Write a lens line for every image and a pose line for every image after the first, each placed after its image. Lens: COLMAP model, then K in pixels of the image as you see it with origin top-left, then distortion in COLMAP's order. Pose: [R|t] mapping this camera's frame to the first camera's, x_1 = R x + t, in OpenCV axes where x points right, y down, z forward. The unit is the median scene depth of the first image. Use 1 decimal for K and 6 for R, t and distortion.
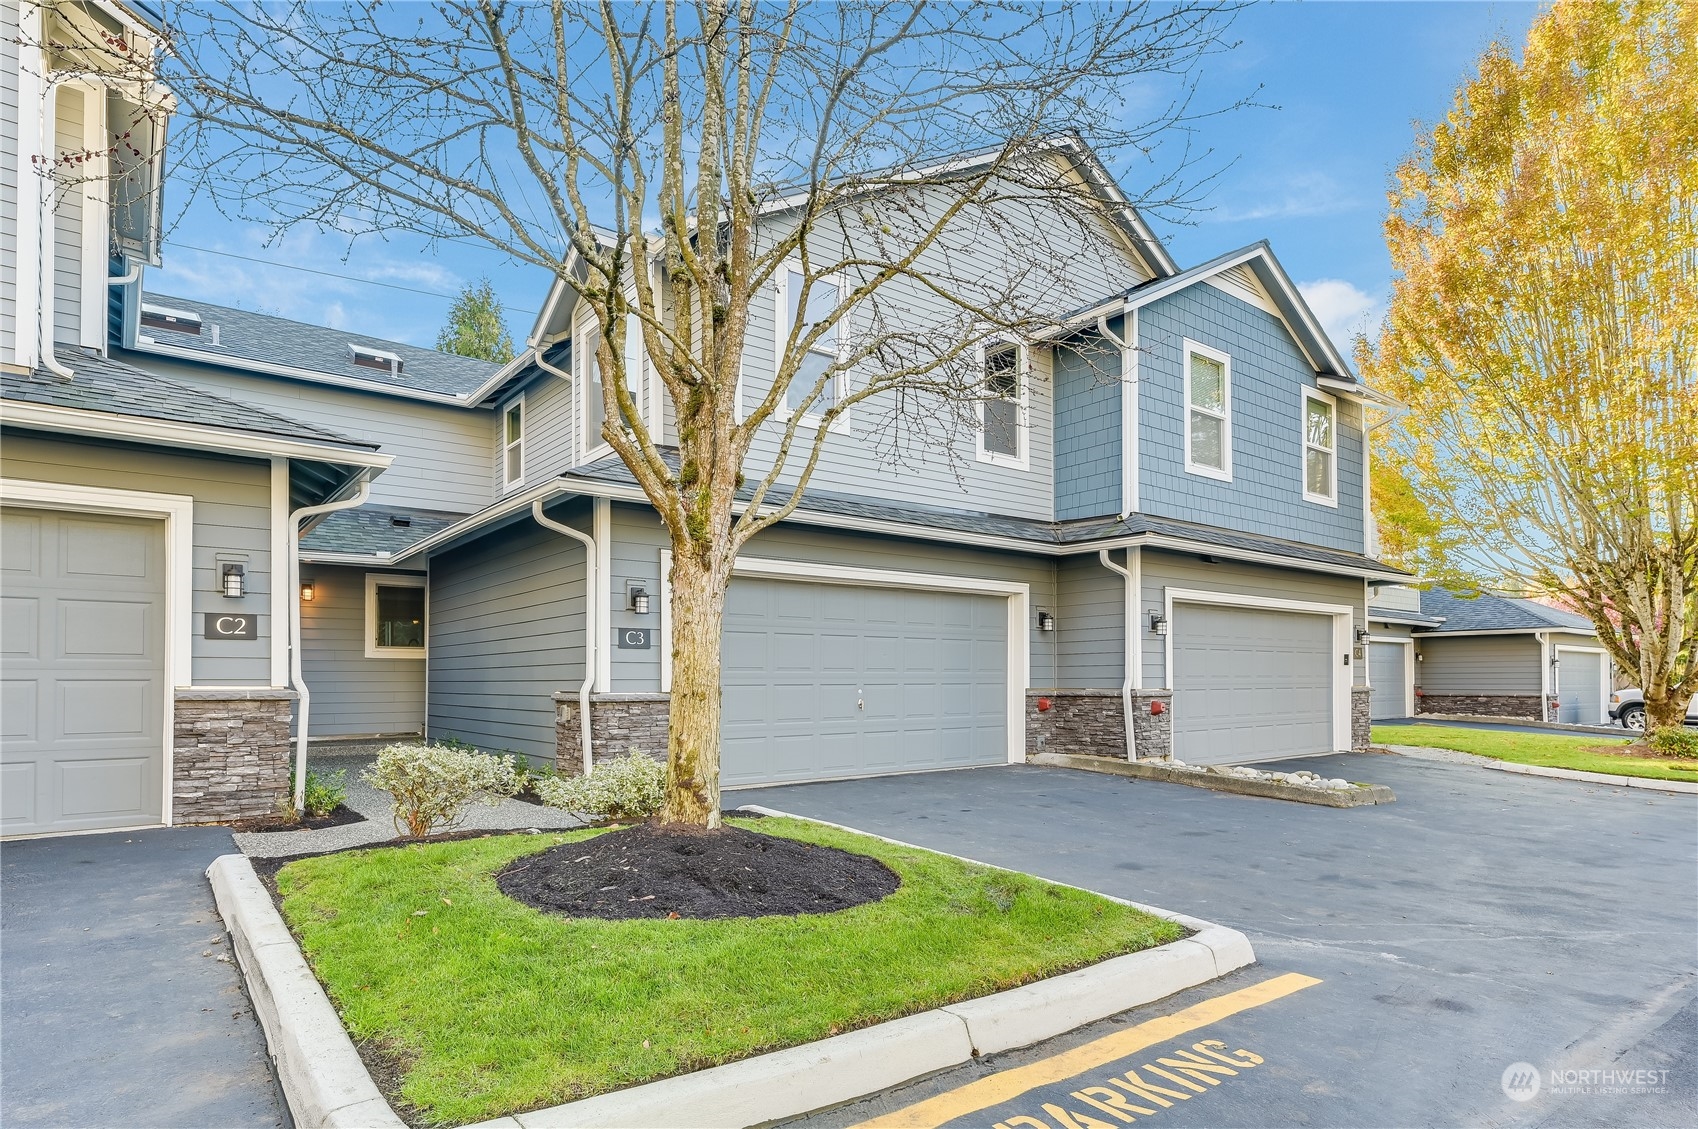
lens RADIAL K [[932.3, 0, 845.5], [0, 932.3, 665.4], [0, 0, 1]] dist [-0.000500, 0.000049]
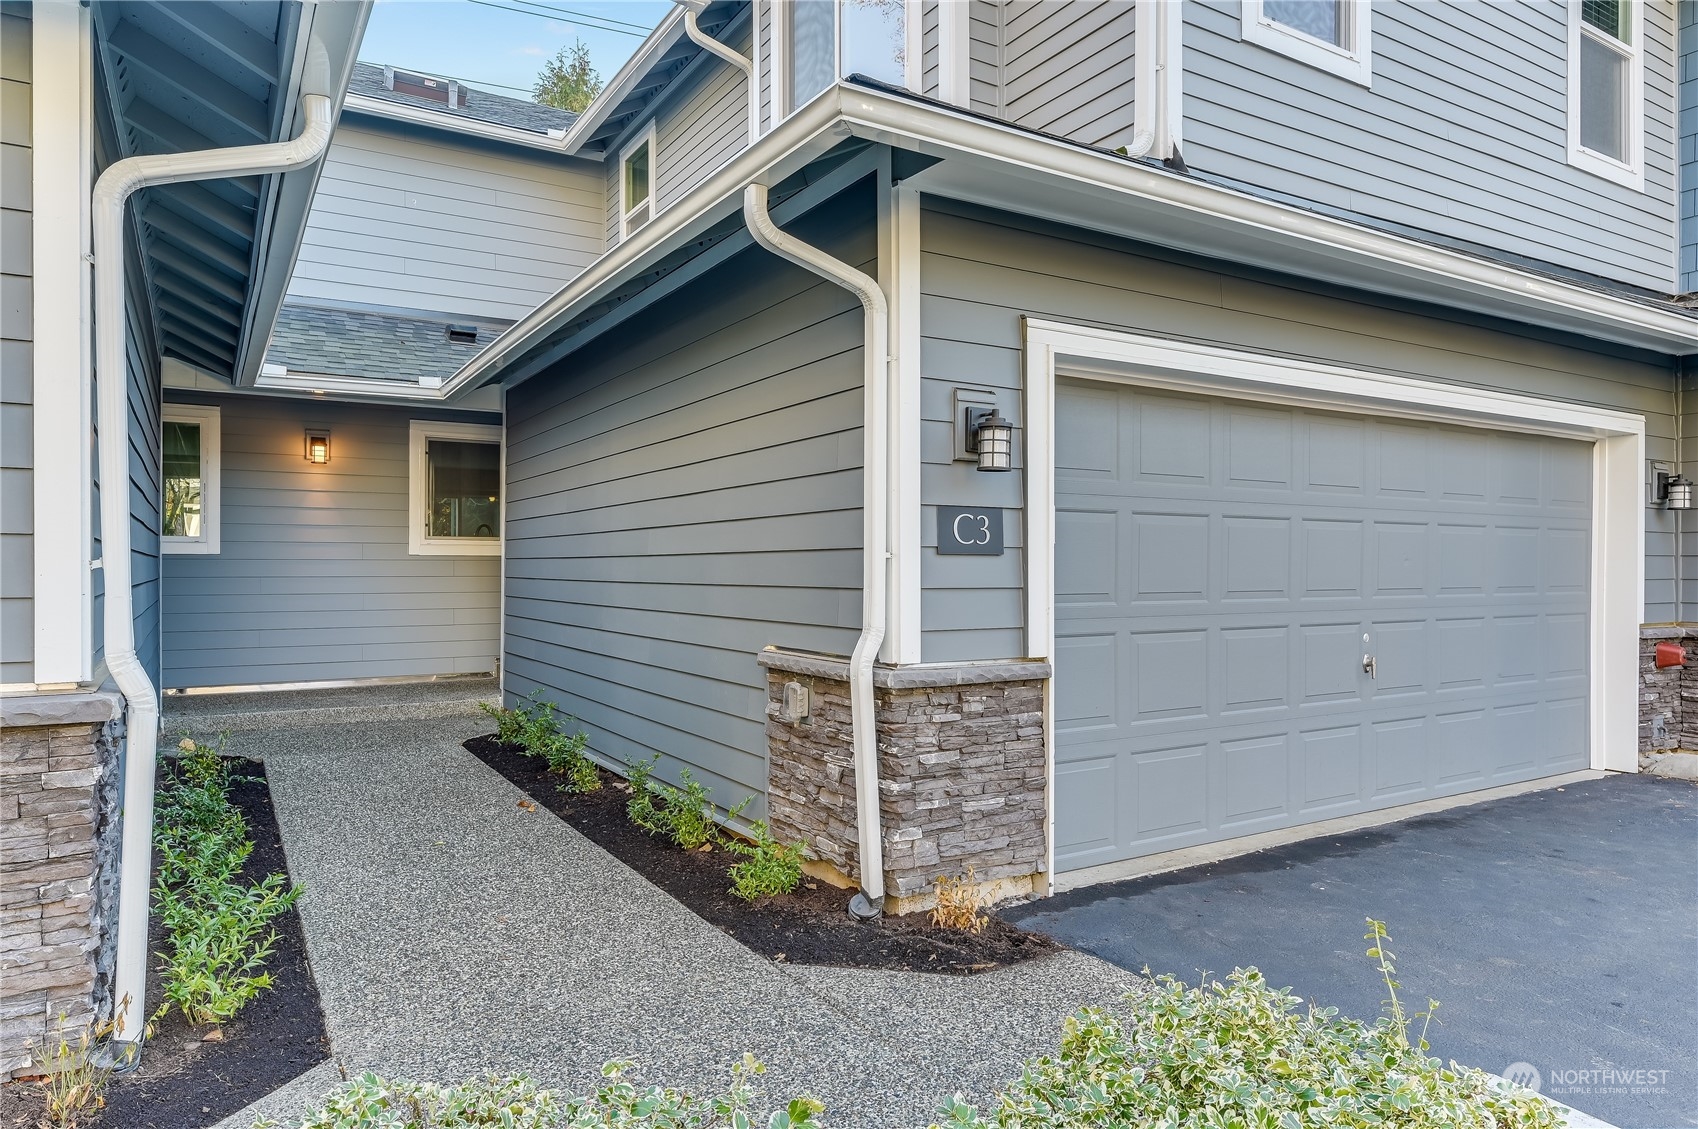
lens RADIAL K [[1074.7, 0, 849.0], [0, 1074.7, 564.5], [0, 0, 1]] dist [-0.000932, 0.000611]
pose [[0.993147, 0.003403, -0.116823, -0.161929], [-0.001753, 0.999897, 0.014228, -0.014886], [0.116859, -0.013926, 0.993051, 0.374569]]
